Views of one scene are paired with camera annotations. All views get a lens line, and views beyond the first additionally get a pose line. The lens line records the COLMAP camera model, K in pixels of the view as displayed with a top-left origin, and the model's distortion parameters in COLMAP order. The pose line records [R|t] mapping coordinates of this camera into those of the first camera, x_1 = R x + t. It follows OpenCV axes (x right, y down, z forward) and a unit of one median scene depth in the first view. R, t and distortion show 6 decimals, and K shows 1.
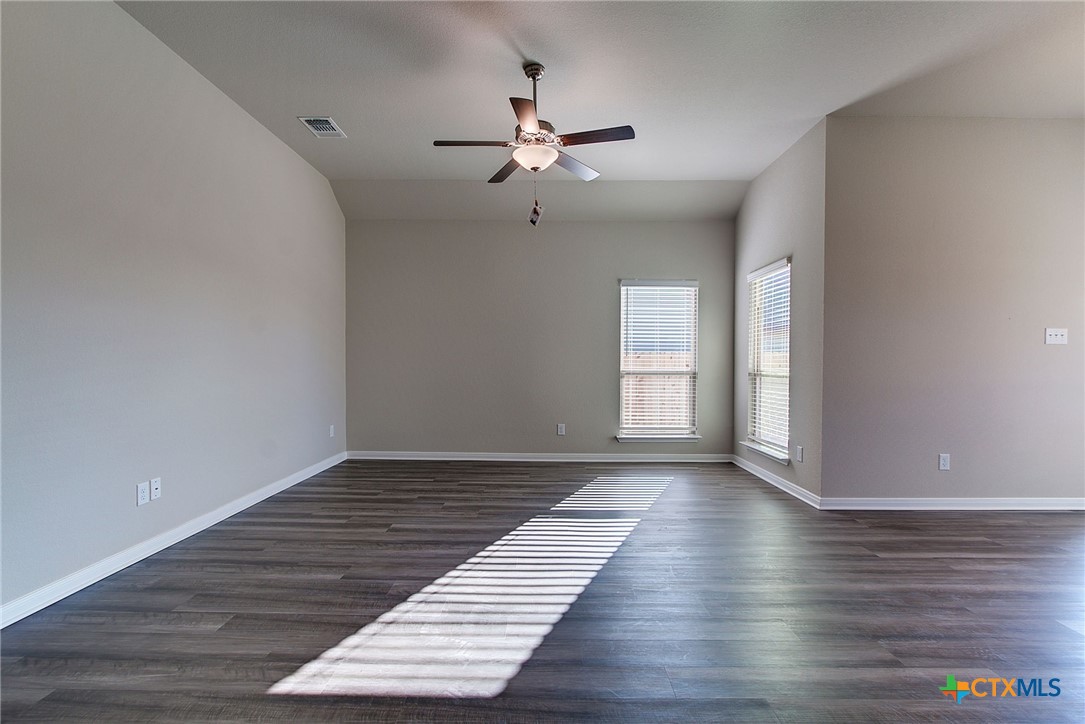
lens RADIAL K [[496.6, 0, 546.9], [0, 496.6, 365.9], [0, 0, 1]] dist [-0.013765, -0.000118]
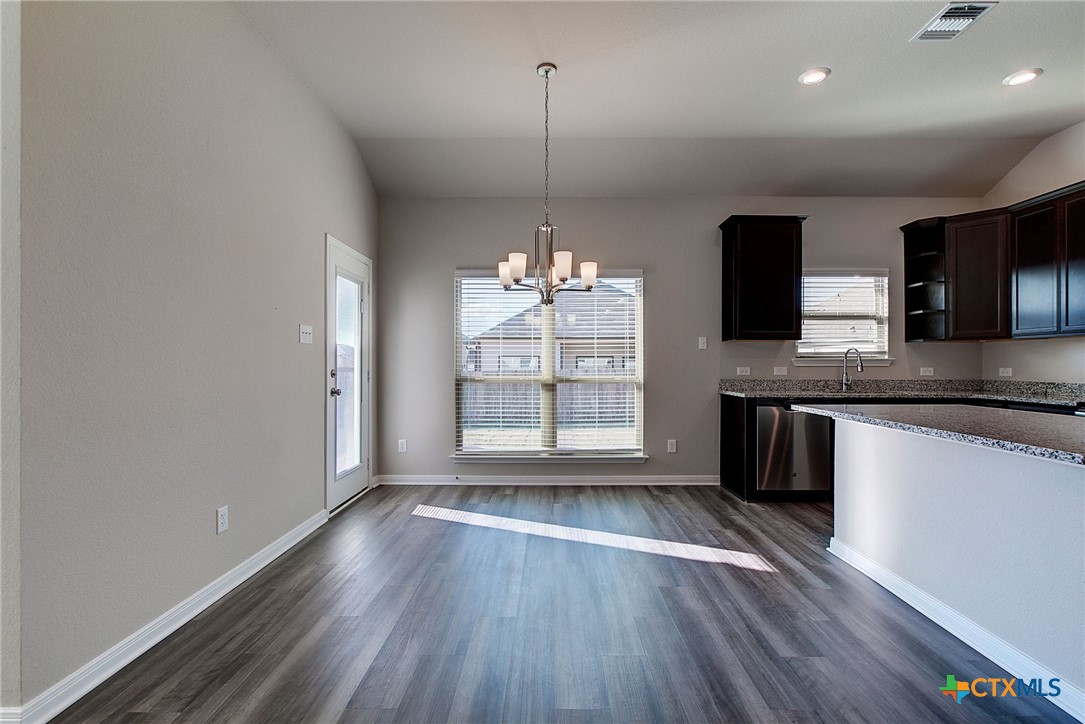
lens RADIAL K [[496.6, 0, 546.9], [0, 496.6, 365.9], [0, 0, 1]] dist [-0.013765, -0.000118]
pose [[0.004522, -0.007606, 0.999961, 0.164546], [0.011443, 0.999906, 0.007554, -0.006229], [-0.999924, 0.011409, 0.004609, 0.569174]]
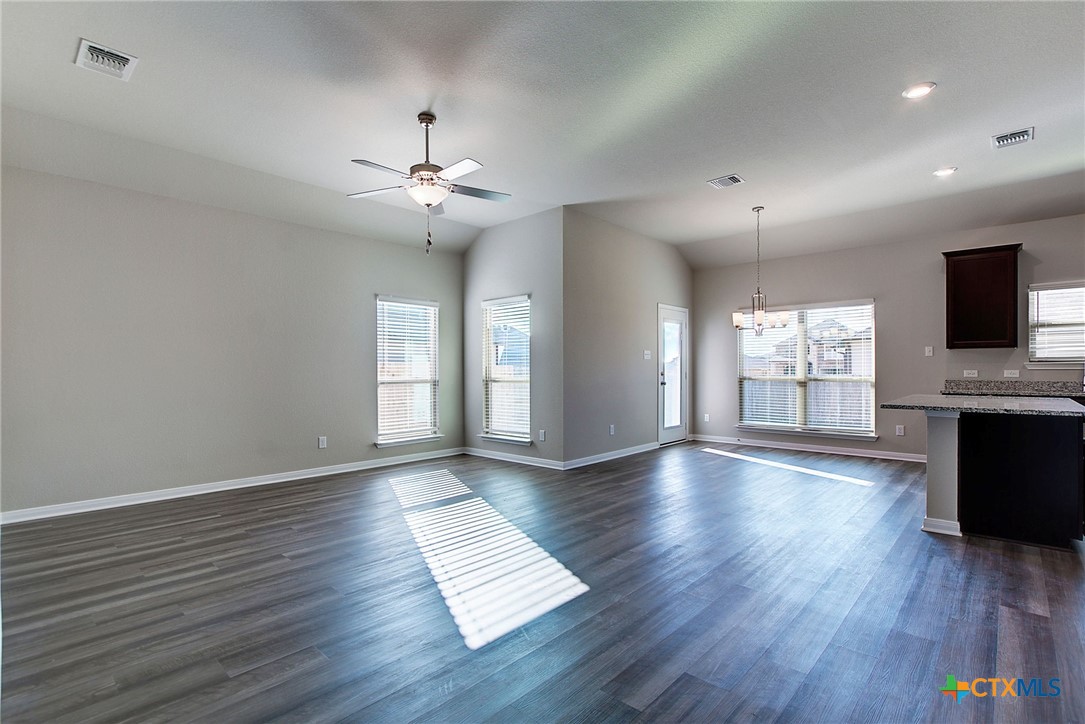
lens RADIAL K [[501.7, 0, 553.3], [0, 501.7, 370.4], [0, 0, 1]] dist [-0.005015, -0.000263]
pose [[0.670308, -0.010075, 0.742014, -0.575750], [0.016226, 0.999868, -0.001081, -0.006747], [-0.741905, 0.012765, 0.670383, 0.010417]]
